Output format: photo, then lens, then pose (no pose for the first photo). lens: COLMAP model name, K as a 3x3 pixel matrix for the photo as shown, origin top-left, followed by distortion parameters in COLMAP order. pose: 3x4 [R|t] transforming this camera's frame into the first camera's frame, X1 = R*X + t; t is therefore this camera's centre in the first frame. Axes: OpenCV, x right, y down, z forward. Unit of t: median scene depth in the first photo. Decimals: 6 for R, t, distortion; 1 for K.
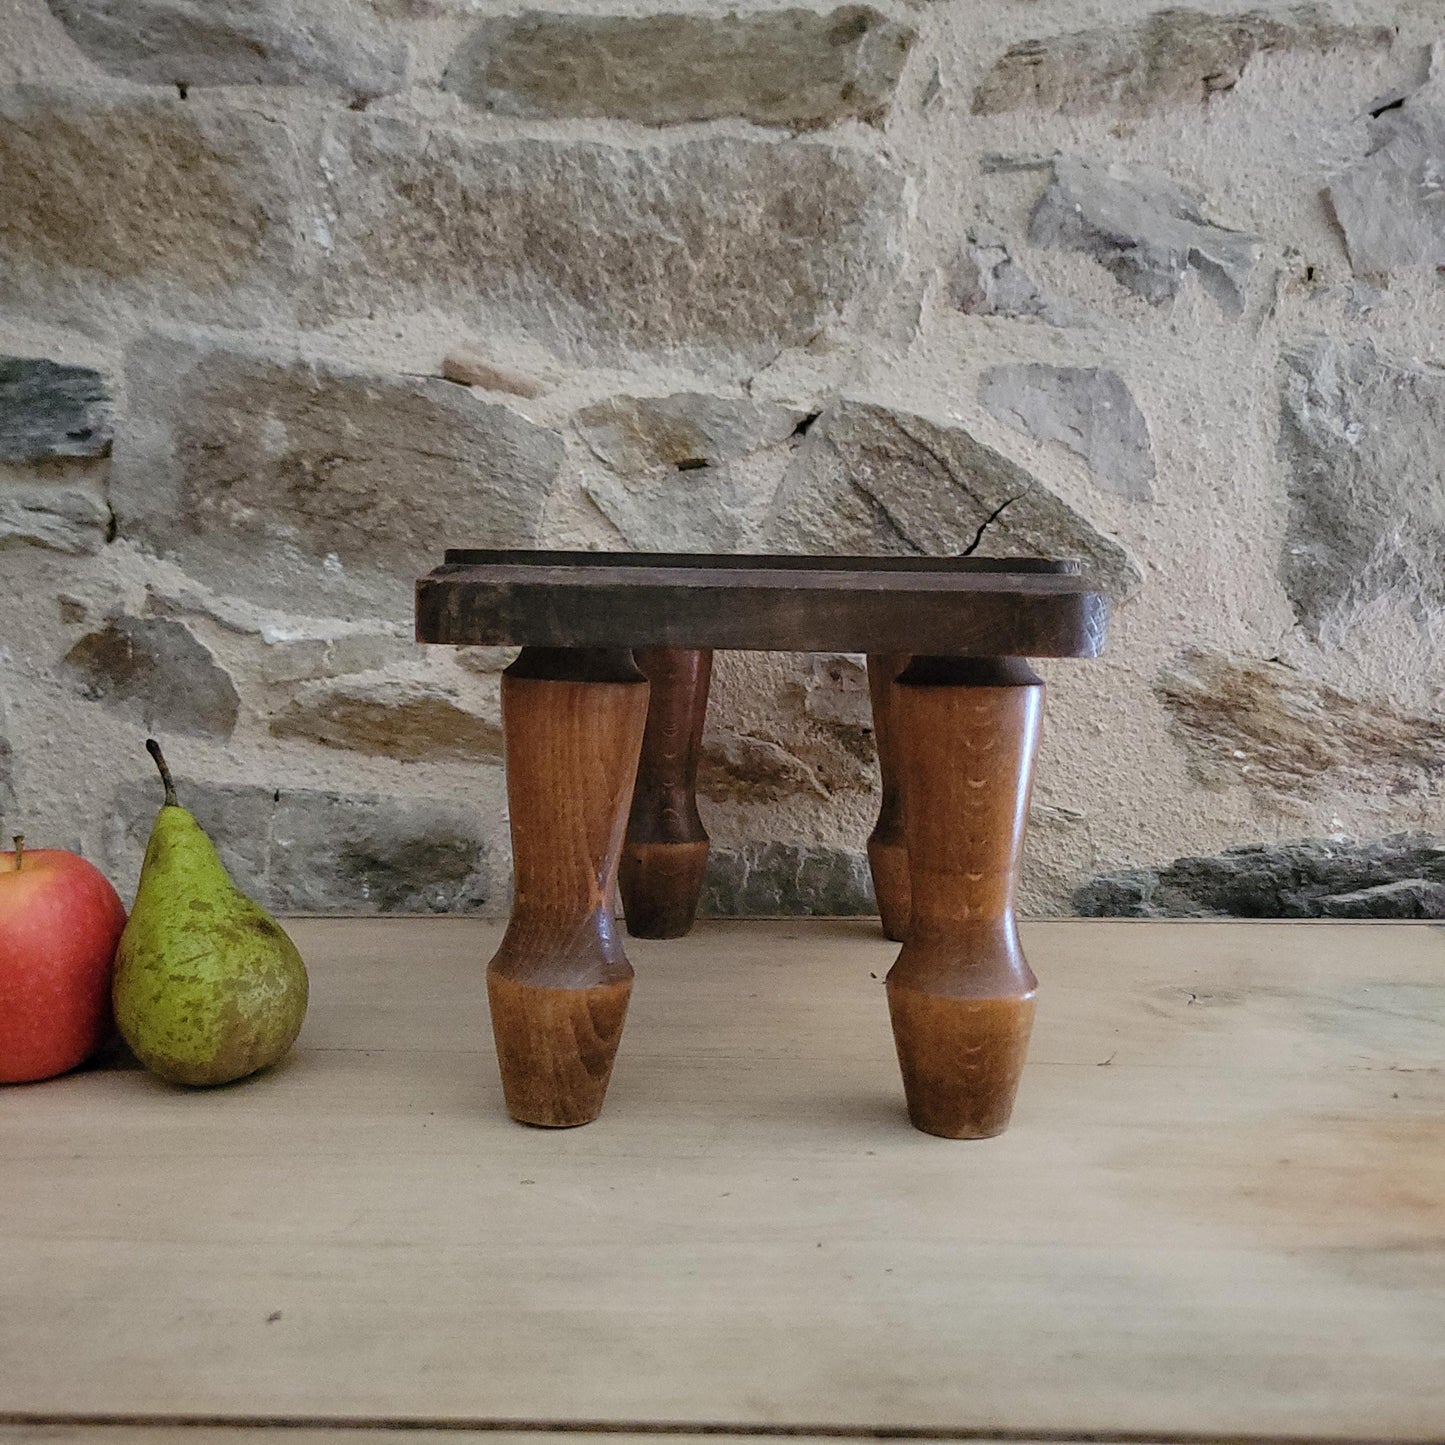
lens RADIAL K [[1463.1, 0, 707.3], [0, 1463.1, 714.7], [0, 0, 1]] dist [0.022238, -0.008272]
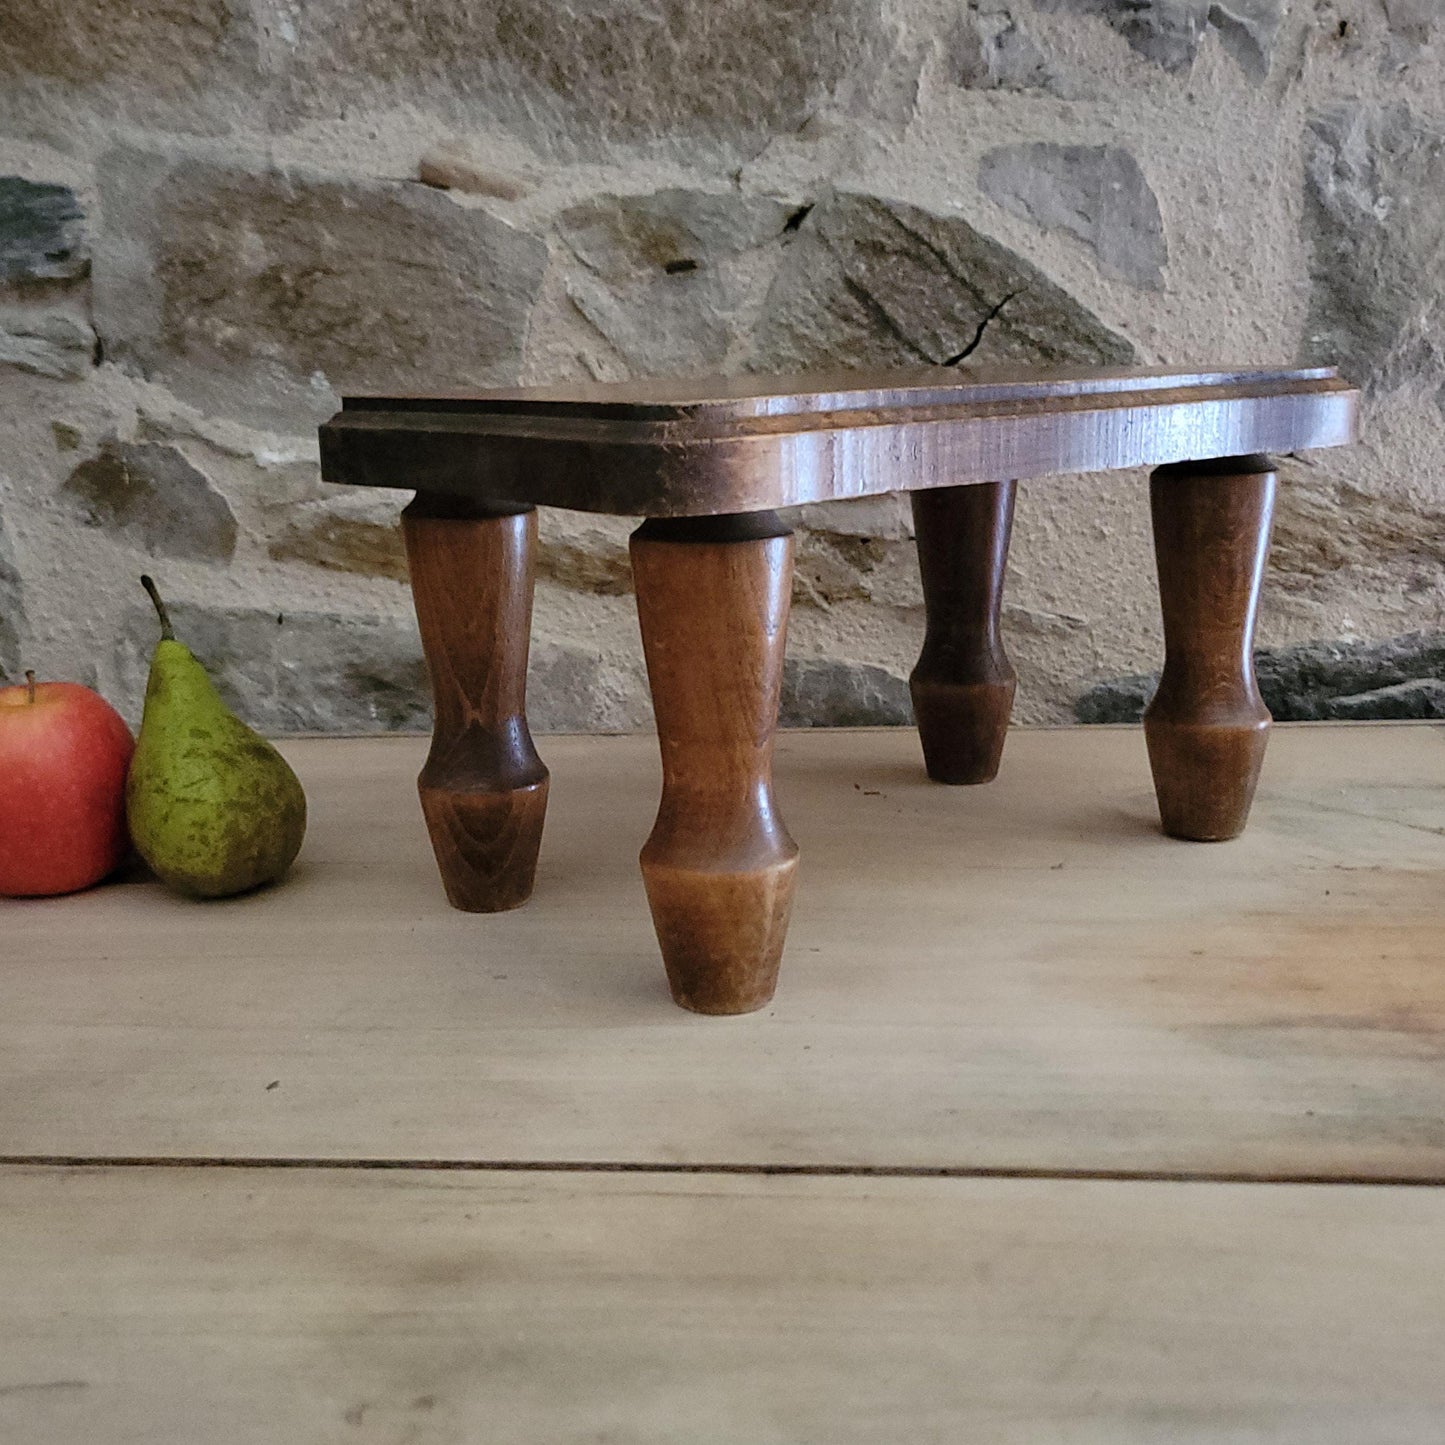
lens RADIAL K [[1591.9, 0, 692.6], [0, 1591.9, 759.3], [0, 0, 1]] dist [0.025612, -0.020680]
pose [[0.998290, -0.015996, -0.056233, 0.051894], [0.024884, 0.986626, 0.161091, -0.019677], [0.052904, -0.162215, 0.985336, -0.087280]]
